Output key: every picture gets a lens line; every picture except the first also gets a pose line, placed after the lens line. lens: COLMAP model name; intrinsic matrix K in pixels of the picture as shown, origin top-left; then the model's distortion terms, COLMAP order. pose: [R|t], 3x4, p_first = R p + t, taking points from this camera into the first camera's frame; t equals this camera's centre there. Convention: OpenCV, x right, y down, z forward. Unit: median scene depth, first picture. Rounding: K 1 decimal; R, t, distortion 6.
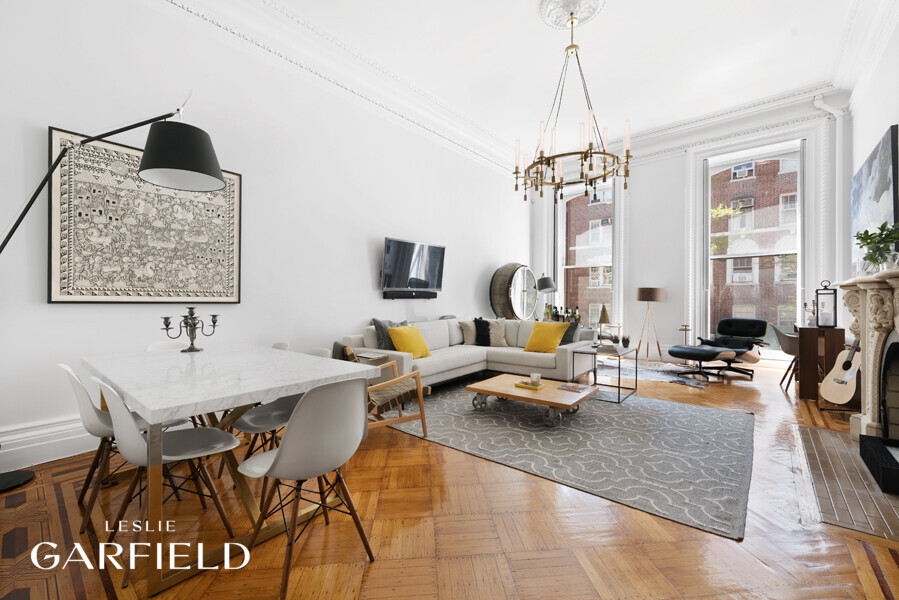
lens RADIAL K [[373.3, 0, 449.5], [0, 373.3, 300.0], [0, 0, 1]] dist [-0.001177, -0.000329]
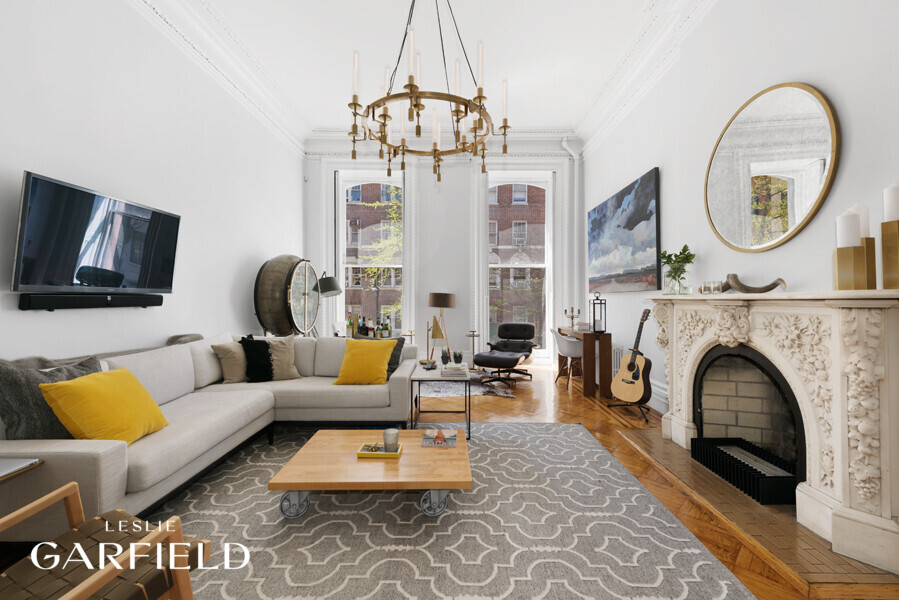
lens RADIAL K [[373.1, 0, 459.8], [0, 373.1, 307.0], [0, 0, 1]] dist [0.002953, 0.000011]
pose [[0.763100, -0.004707, 0.646263, -0.059918], [-0.007528, 0.999841, 0.016171, -0.016533], [-0.646236, -0.017206, 0.762944, 0.296133]]
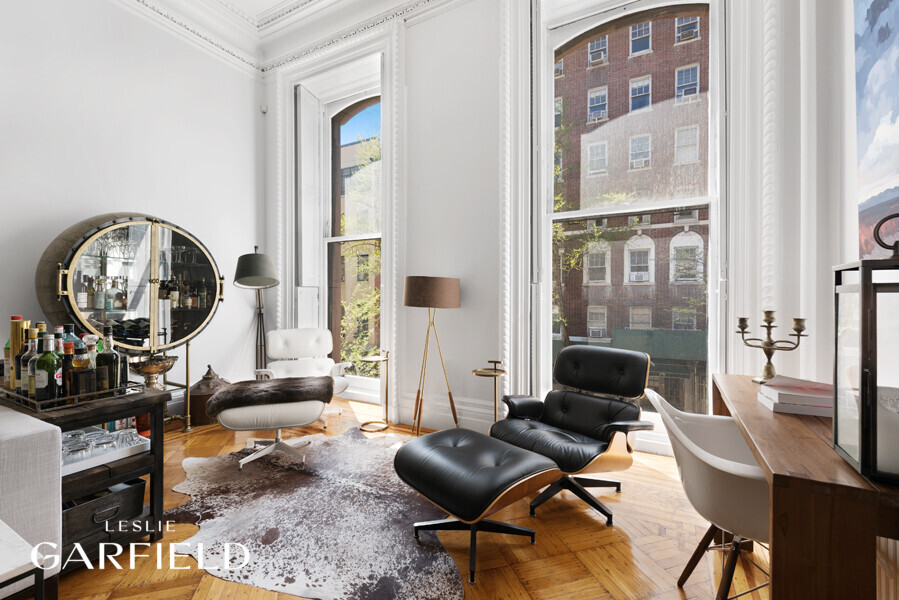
lens RADIAL K [[381.9, 0, 449.5], [0, 381.9, 300.0], [0, 0, 1]] dist [-0.025120, -0.000035]
pose [[0.981863, 0.005313, 0.189519, 0.584713], [-0.005700, 0.999983, 0.001498, -0.007638], [-0.189508, -0.002551, 0.981876, 0.667002]]
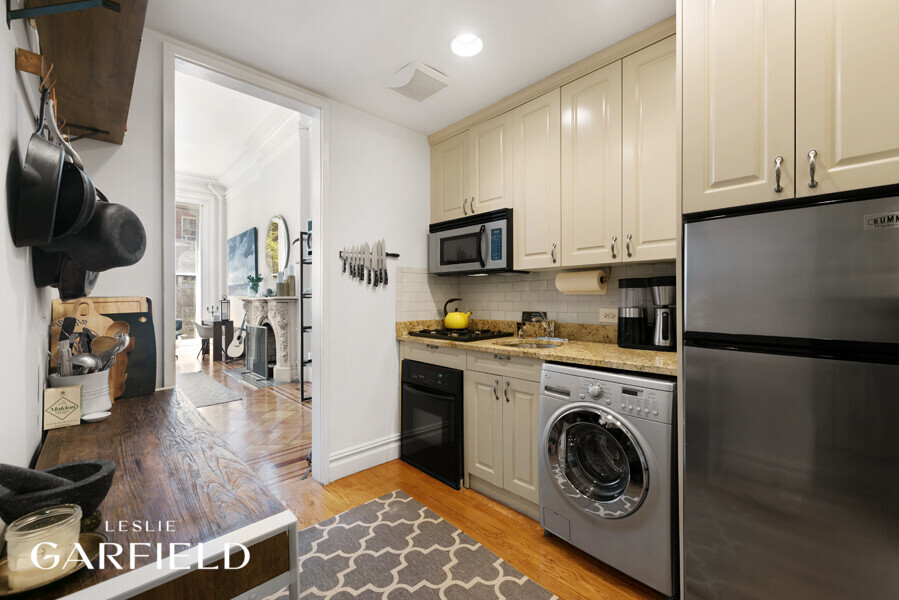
lens RADIAL K [[359.8, 0, 447.8], [0, 359.8, 298.7], [0, 0, 1]] dist [-0.000200, -0.000138]
pose [[0.101846, 0.011949, 0.994728, -0.512218], [0.000410, 0.999927, -0.012054, -0.010539], [-0.994800, 0.001636, 0.101834, -0.225127]]
